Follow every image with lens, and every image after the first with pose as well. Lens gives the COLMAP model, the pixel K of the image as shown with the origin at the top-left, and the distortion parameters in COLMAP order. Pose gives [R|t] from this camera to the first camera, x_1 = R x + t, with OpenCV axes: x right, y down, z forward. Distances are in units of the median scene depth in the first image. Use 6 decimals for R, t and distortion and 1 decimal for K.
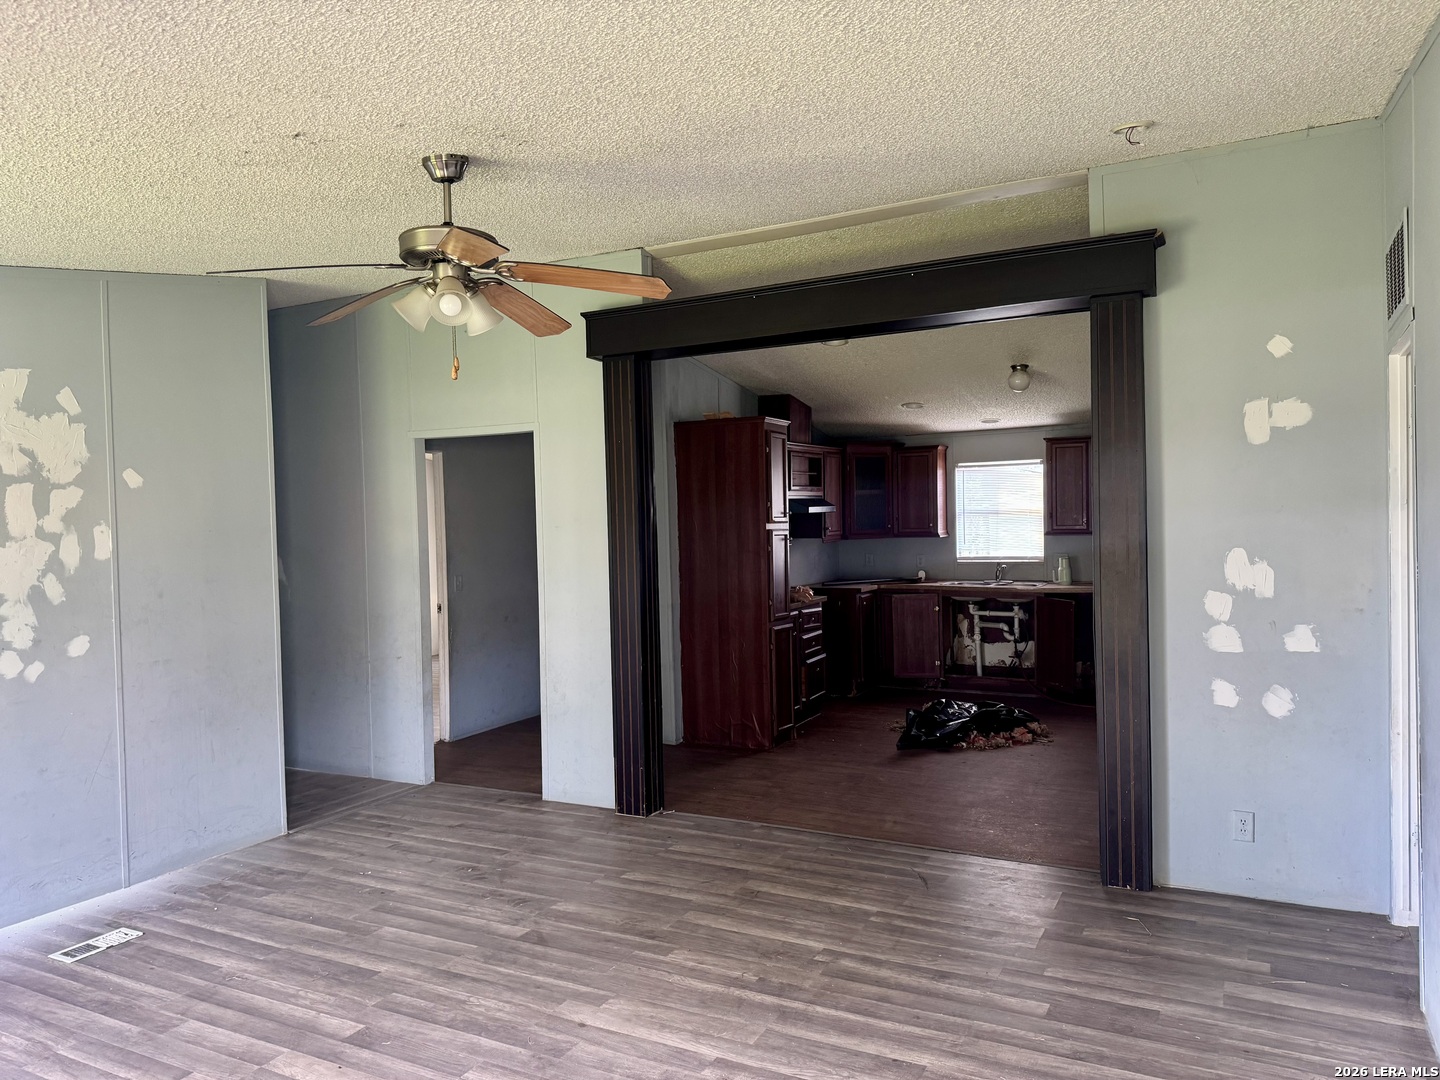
lens RADIAL K [[1017.1, 0, 722.7], [0, 1017.1, 541.1], [0, 0, 1]] dist [0.036535, -0.033992]
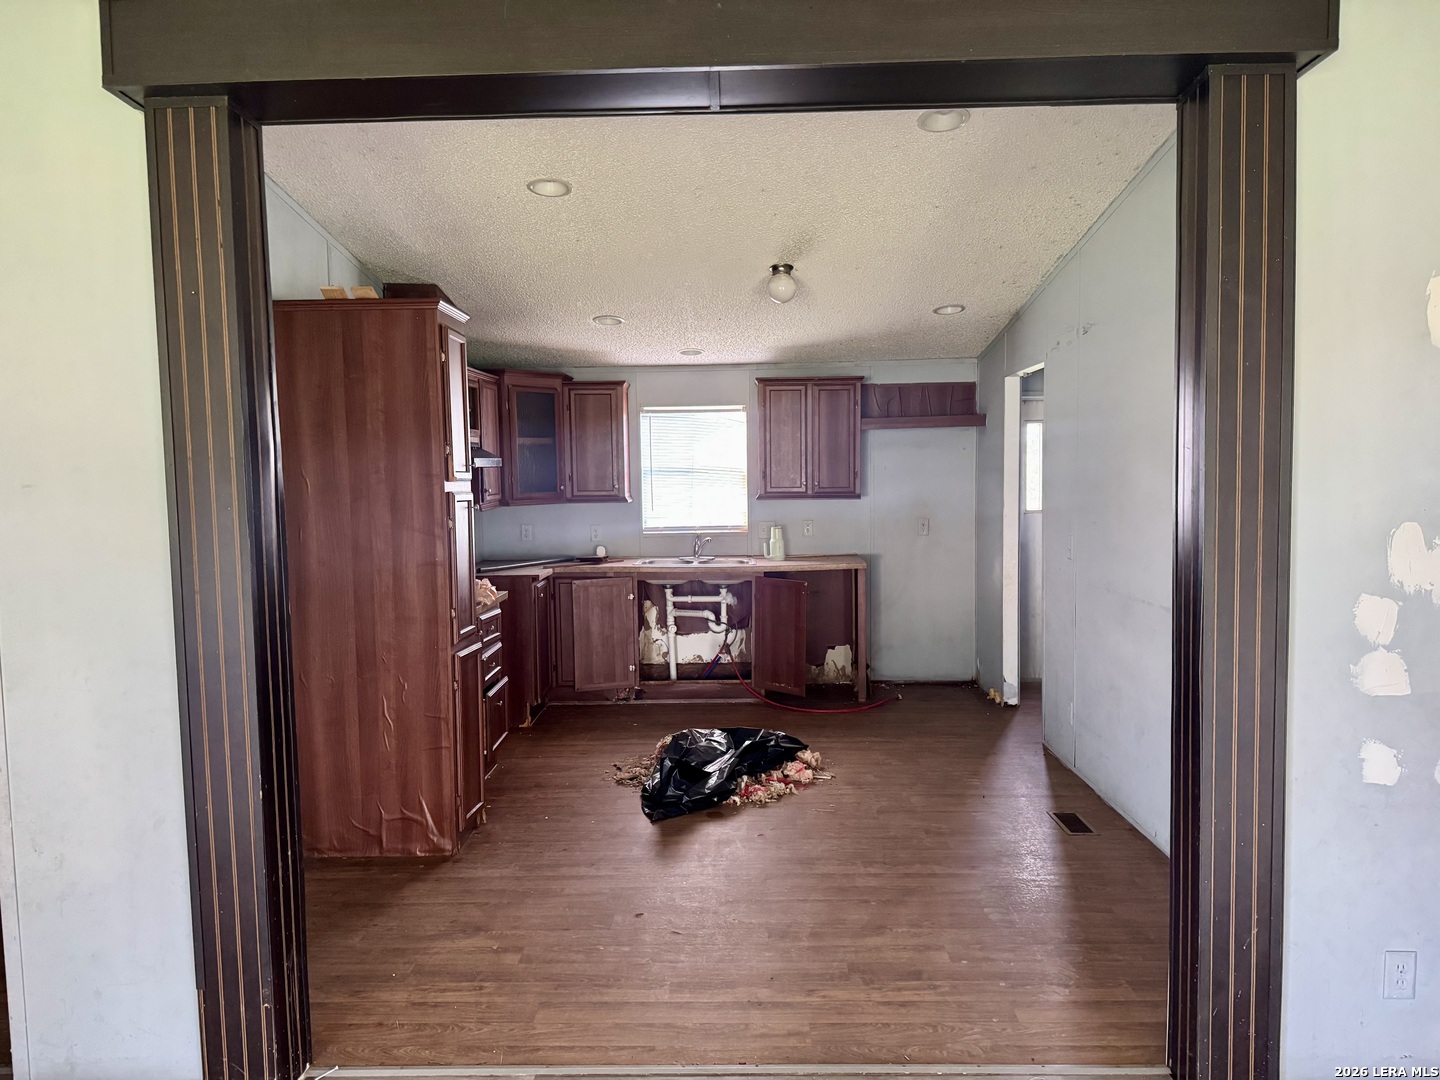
lens RADIAL K [[1017.1, 0, 745.4], [0, 1017.1, 540.3], [0, 0, 1]] dist [0.036535, -0.033992]
pose [[0.892809, -0.021428, 0.449925, -0.053252], [0.005054, 0.999281, 0.037563, -0.003487], [-0.450406, -0.031263, 0.892276, 0.295515]]
